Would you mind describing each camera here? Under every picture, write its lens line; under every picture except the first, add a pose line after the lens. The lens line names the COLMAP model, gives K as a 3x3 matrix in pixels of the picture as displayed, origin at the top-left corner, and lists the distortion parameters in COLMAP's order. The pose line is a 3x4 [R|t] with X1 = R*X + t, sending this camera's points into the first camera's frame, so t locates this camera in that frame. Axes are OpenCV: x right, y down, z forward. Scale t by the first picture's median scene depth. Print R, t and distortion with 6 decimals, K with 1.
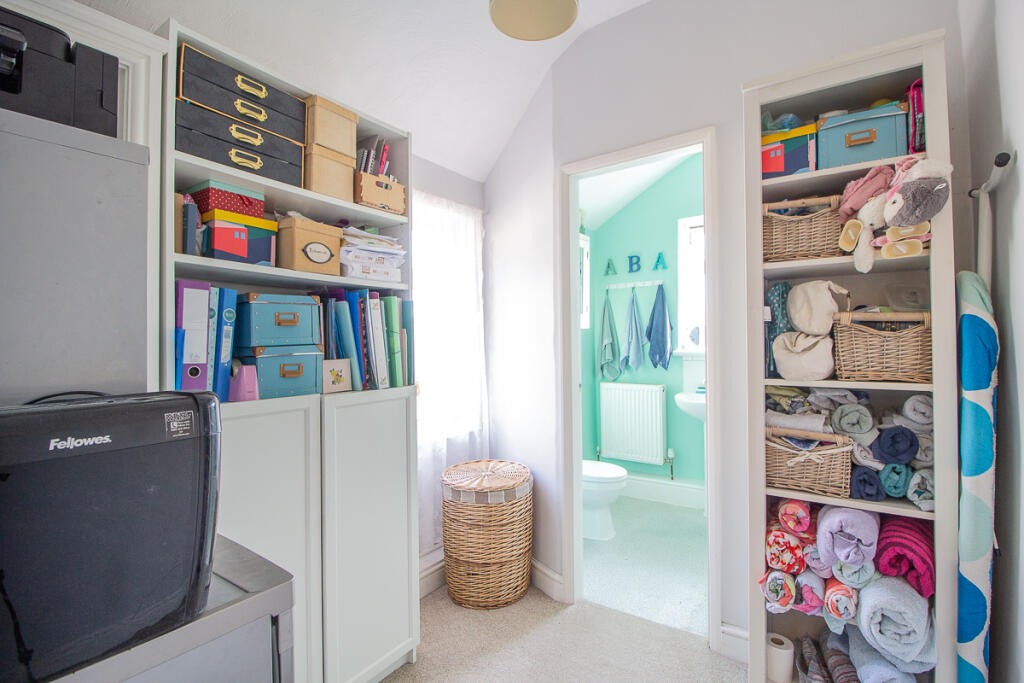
lens RADIAL K [[469.8, 0, 518.7], [0, 469.8, 337.4], [0, 0, 1]] dist [-0.013866, -0.005986]
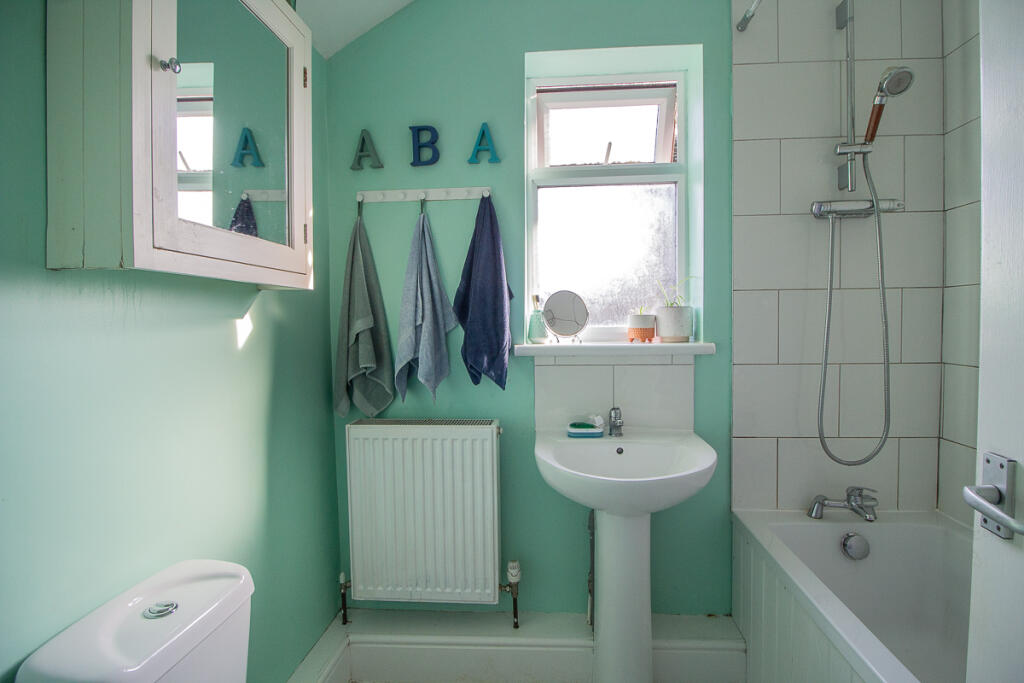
lens RADIAL K [[469.8, 0, 525.9], [0, 469.8, 336.0], [0, 0, 1]] dist [-0.013866, -0.005986]
pose [[0.850942, -0.020729, 0.524850, 0.096618], [-0.003448, 0.998979, 0.045046, -0.000973], [-0.525248, -0.040141, 0.850002, 0.586085]]
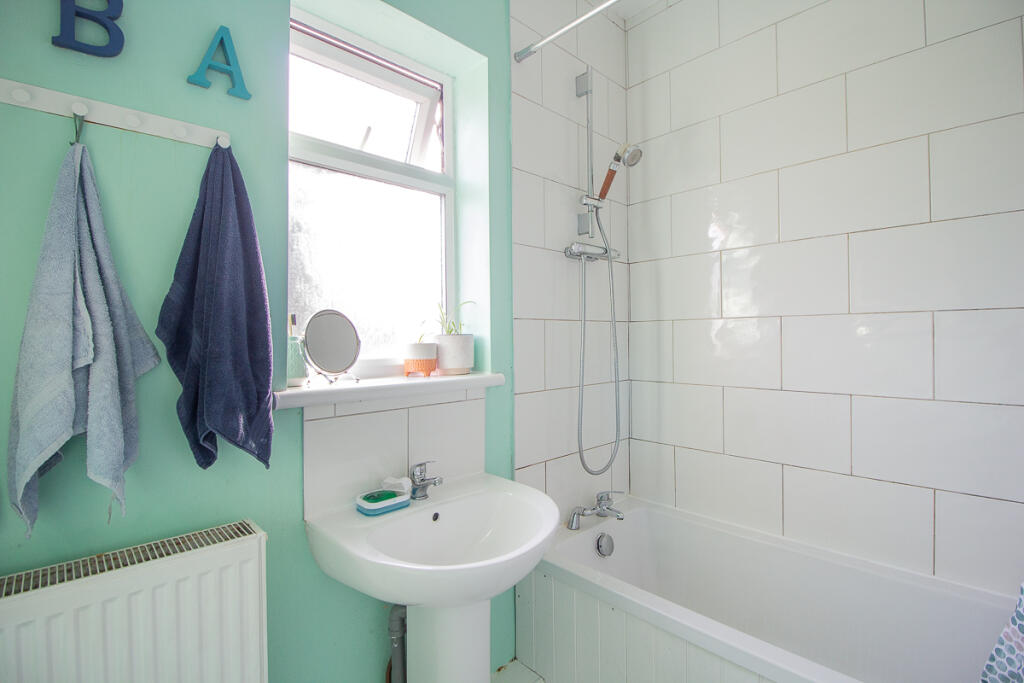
lens RADIAL K [[469.8, 0, 519.3], [0, 469.8, 337.8], [0, 0, 1]] dist [-0.013866, -0.005986]
pose [[0.177857, 0.005359, 0.984042, 0.071735], [-0.010474, 0.999939, -0.003553, -0.005436], [-0.984001, -0.009675, 0.177902, 0.772959]]
